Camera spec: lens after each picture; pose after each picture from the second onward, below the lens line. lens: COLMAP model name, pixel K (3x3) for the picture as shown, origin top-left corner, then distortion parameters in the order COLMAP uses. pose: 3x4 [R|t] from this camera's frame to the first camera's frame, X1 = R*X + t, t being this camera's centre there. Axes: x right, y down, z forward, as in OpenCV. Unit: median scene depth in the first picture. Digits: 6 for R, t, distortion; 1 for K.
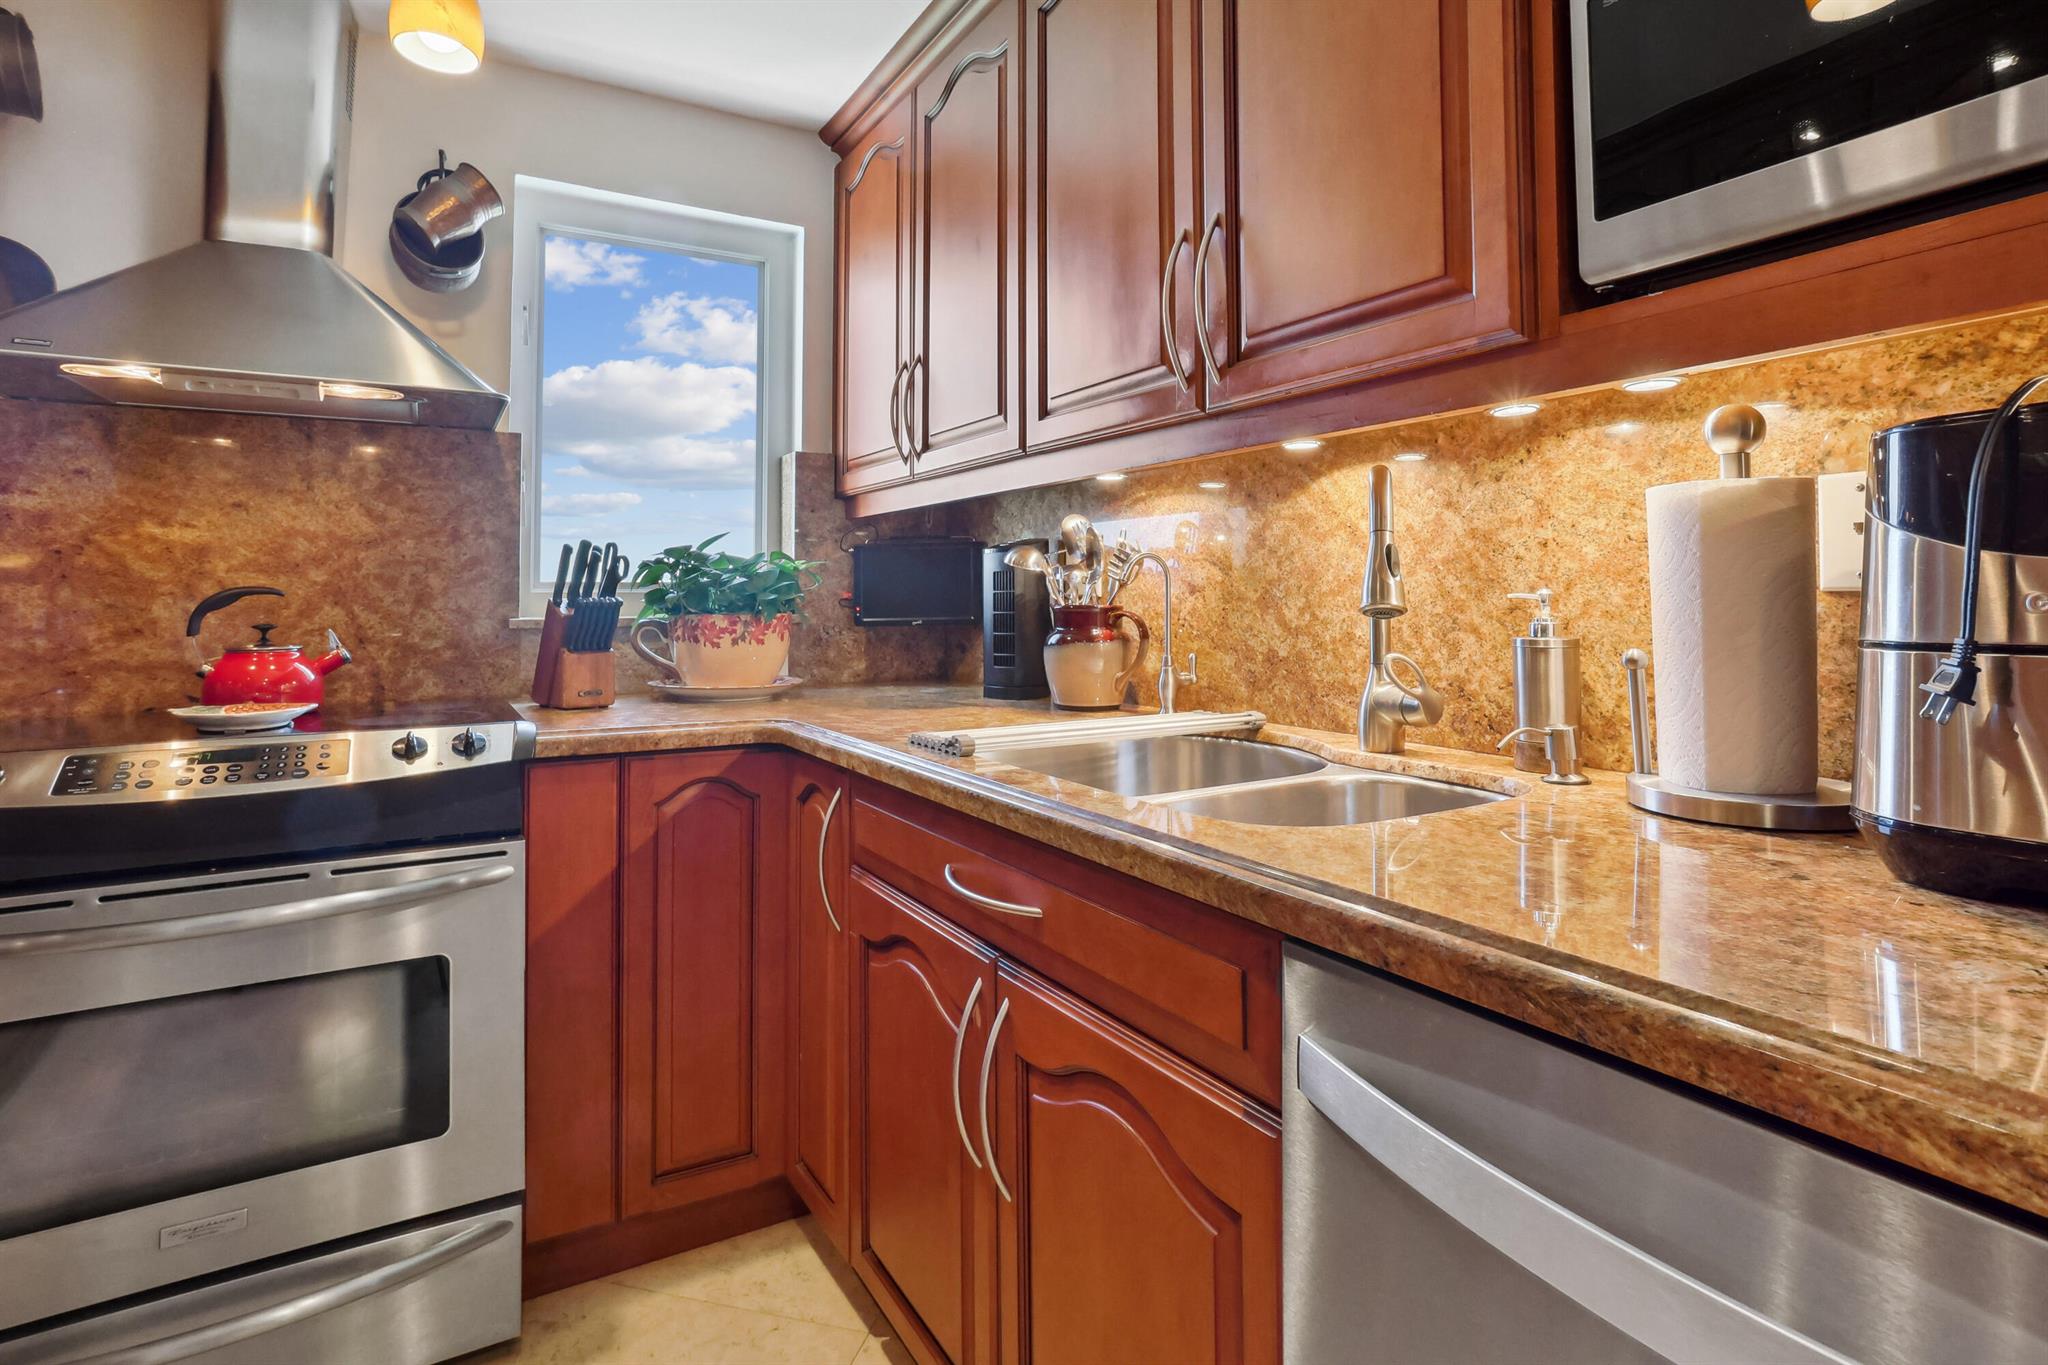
lens RADIAL K [[1068.0, 0, 1020.0], [0, 1068.0, 557.2], [0, 0, 1]] dist [-0.045361, 0.024318]
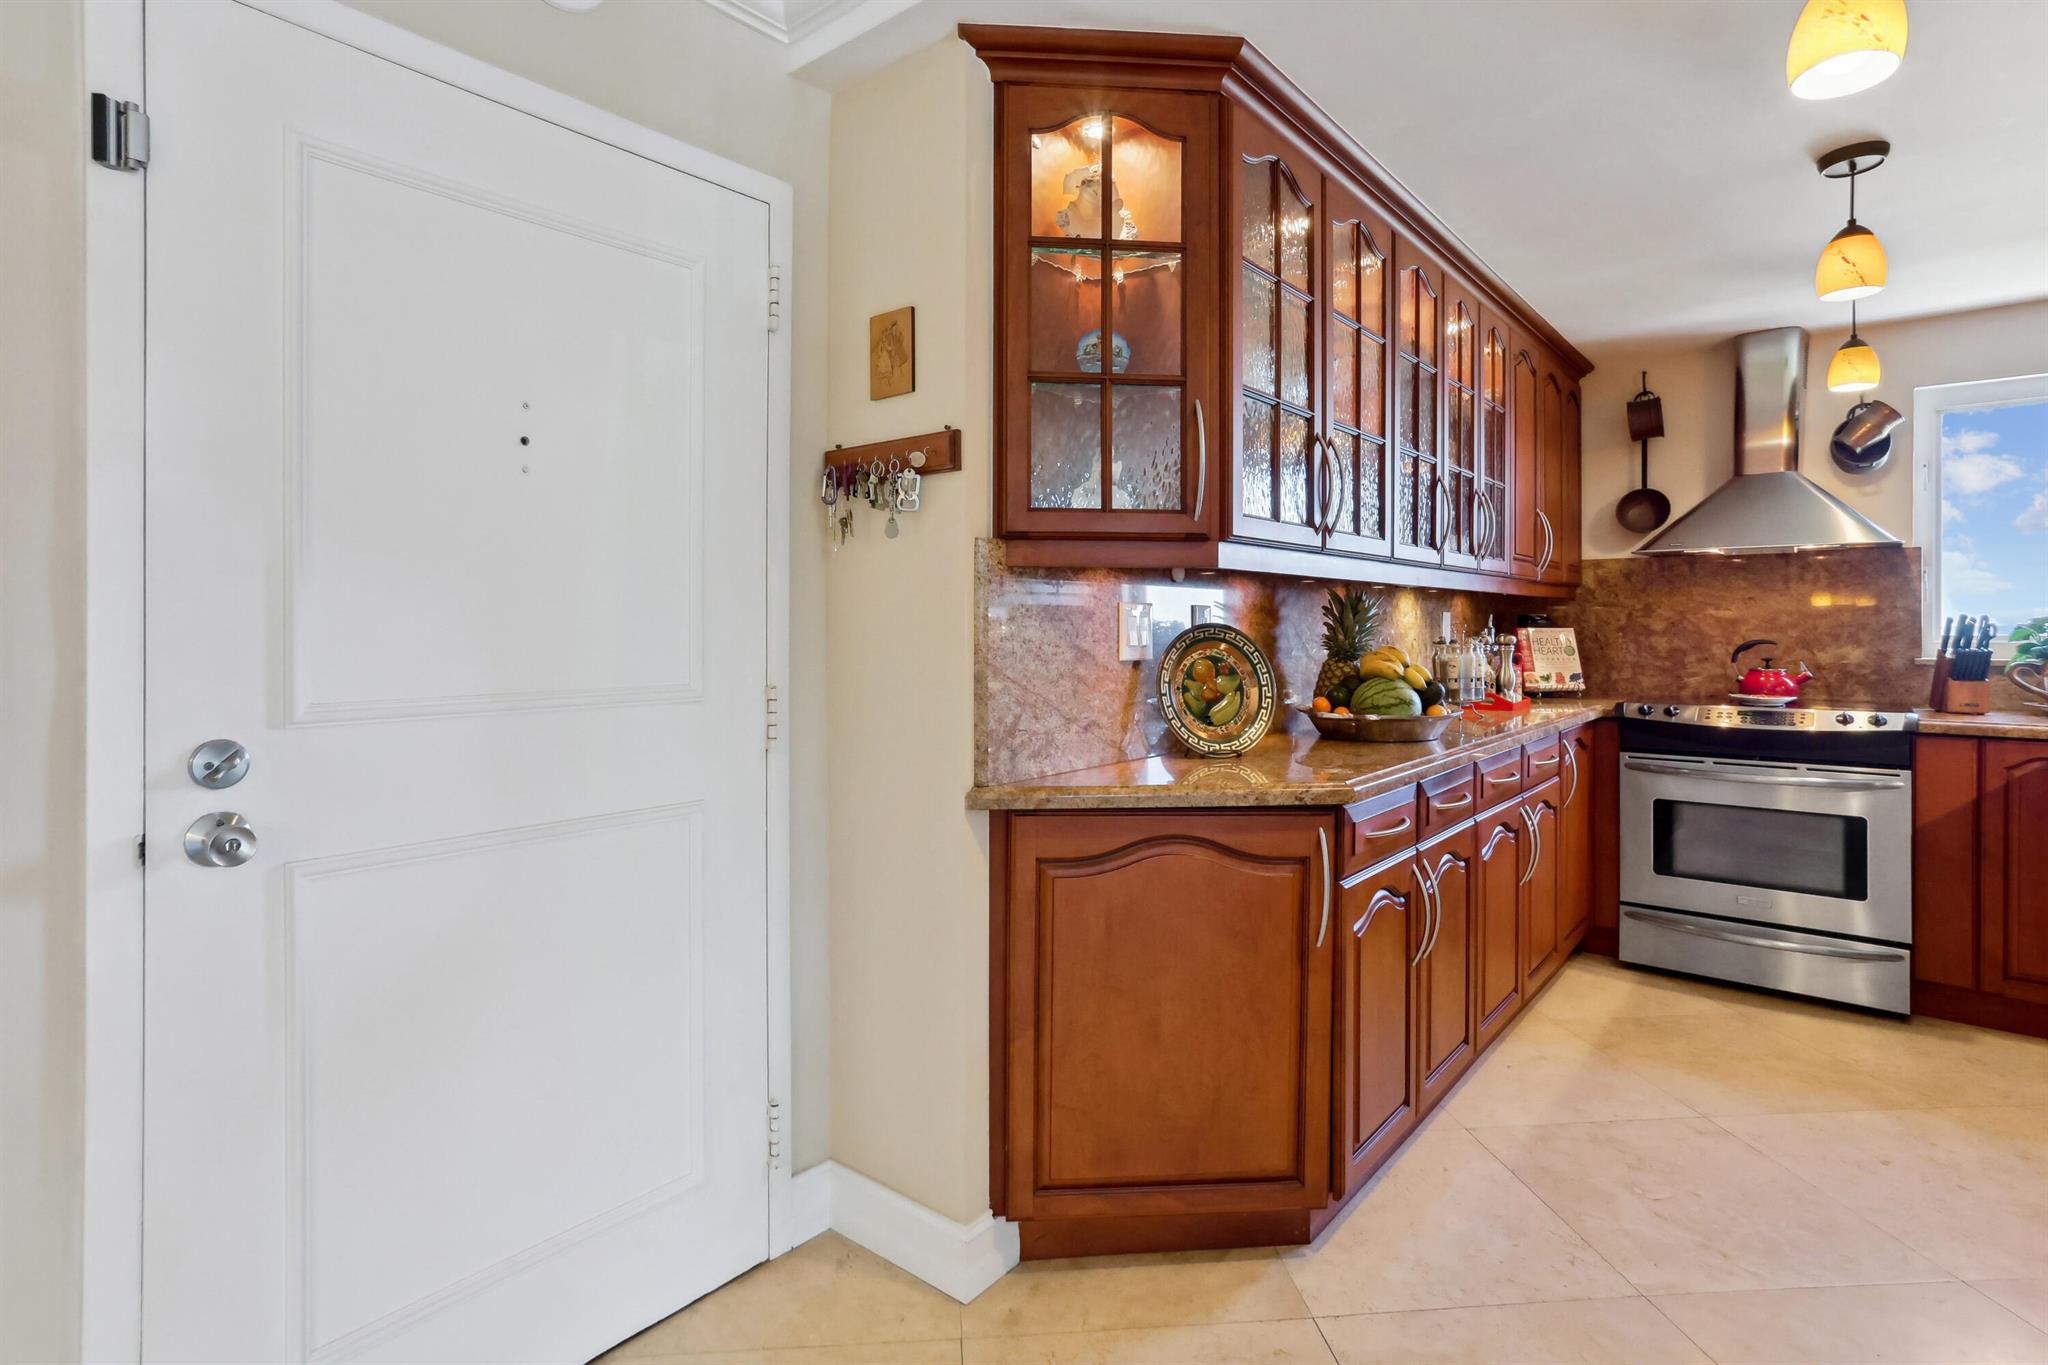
lens RADIAL K [[1036.8, 0, 1018.1], [0, 1036.8, 626.5], [0, 0, 1]] dist [-0.040892, 0.031597]
pose [[0.345927, 0.007263, -0.938233, 0.636316], [0.035130, 0.999169, 0.020687, -0.088528], [0.937603, -0.040116, 0.345385, -1.038852]]
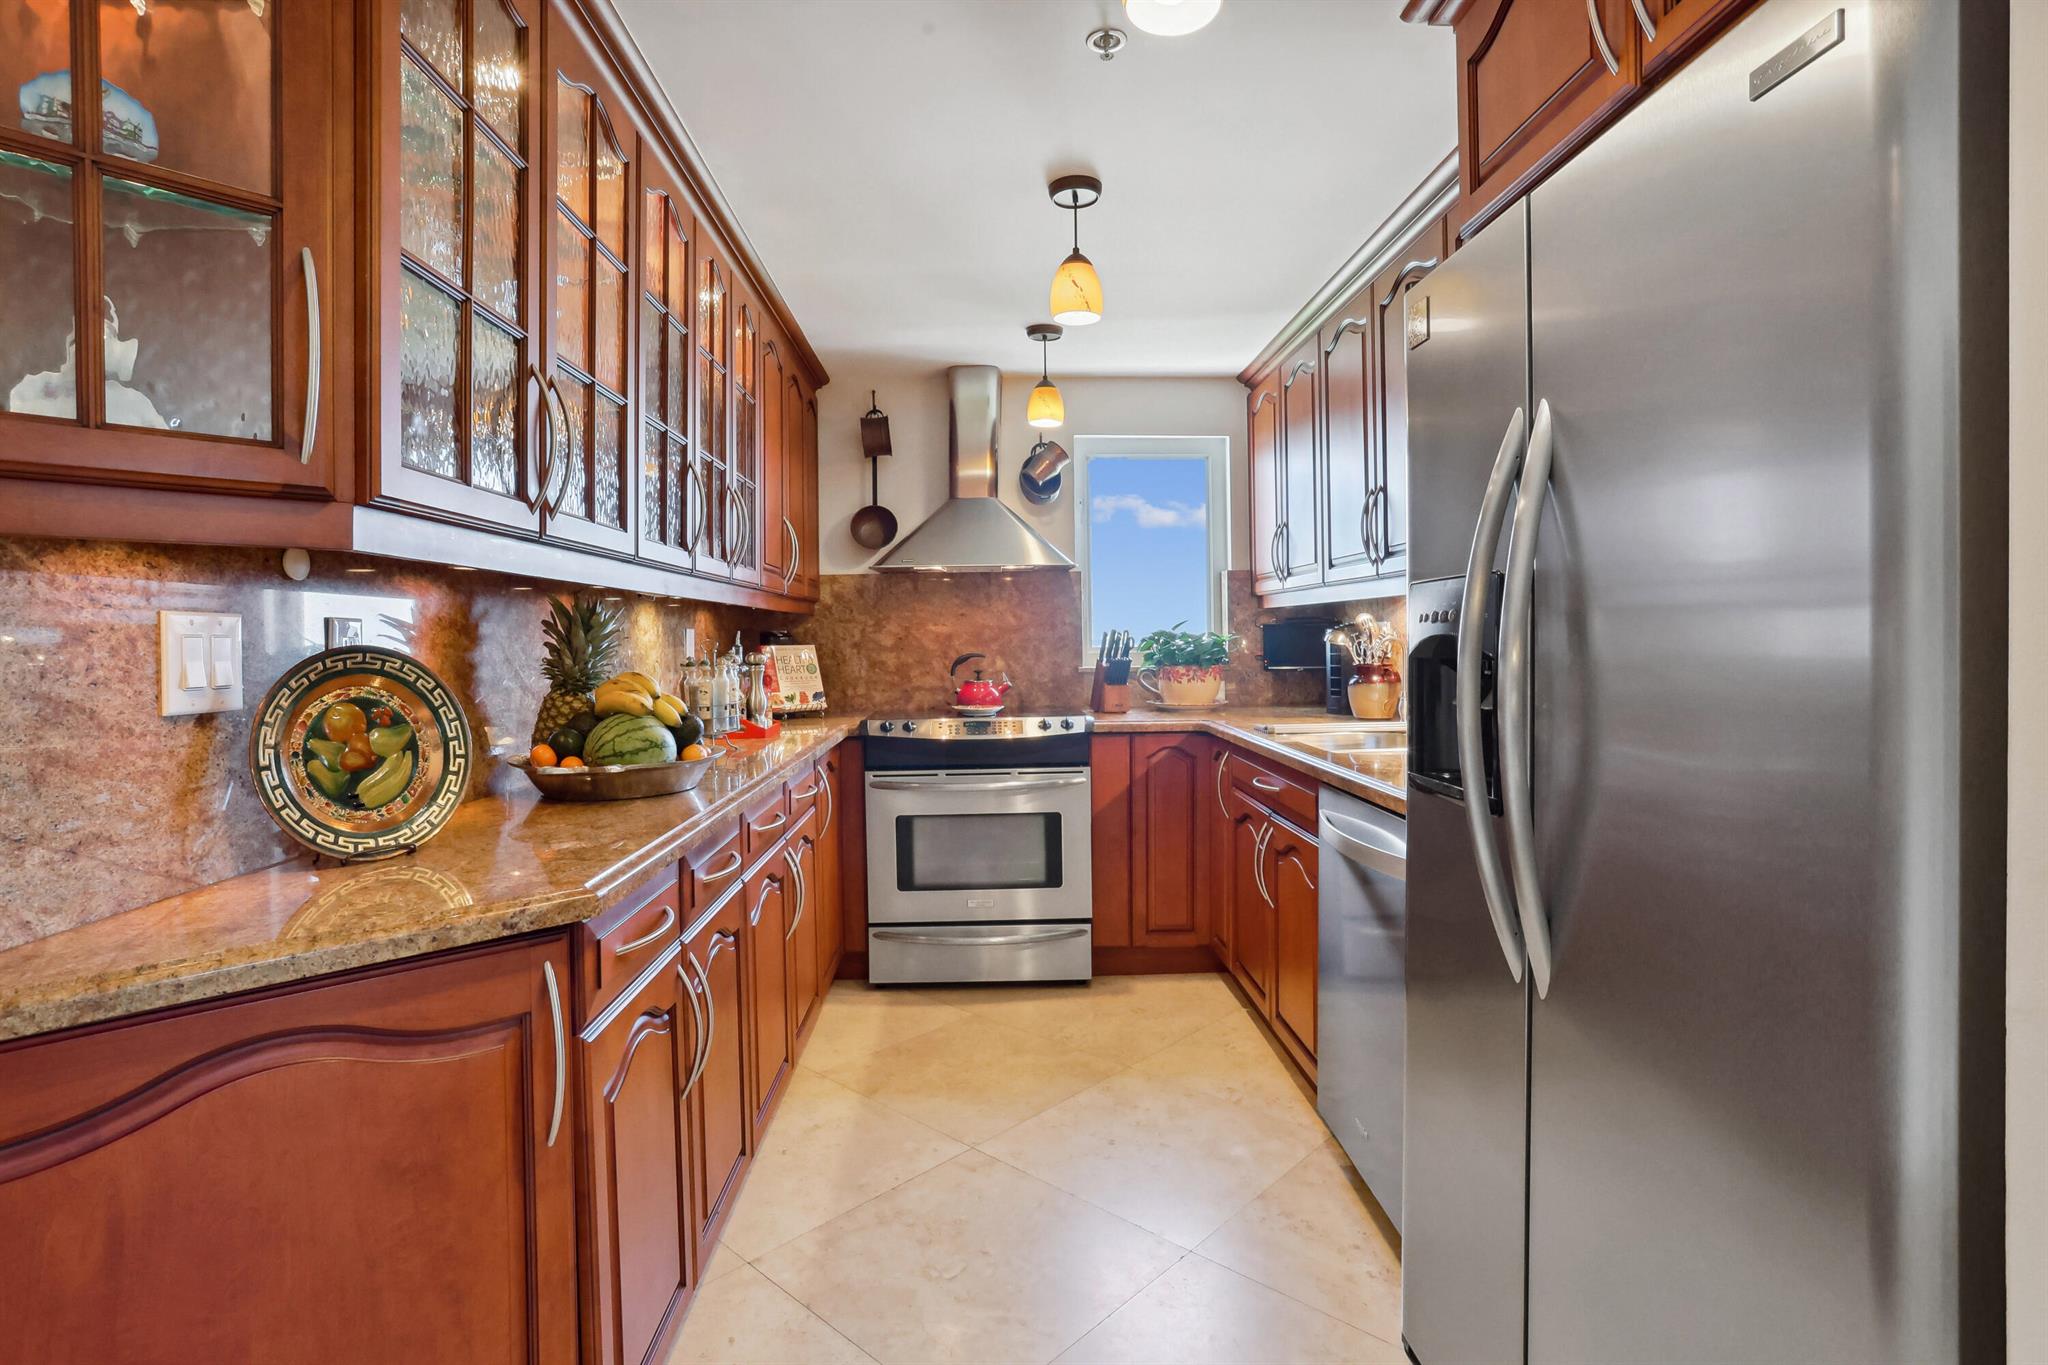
lens RADIAL K [[1023.2, 0, 1008.3], [0, 1023.2, 645.4], [0, 0, 1]] dist [-0.047145, 0.001315]
pose [[0.877688, -0.001982, -0.479228, 0.359498], [0.026317, 0.998682, 0.044069, -0.079760], [0.478509, -0.051290, 0.876583, -0.832903]]
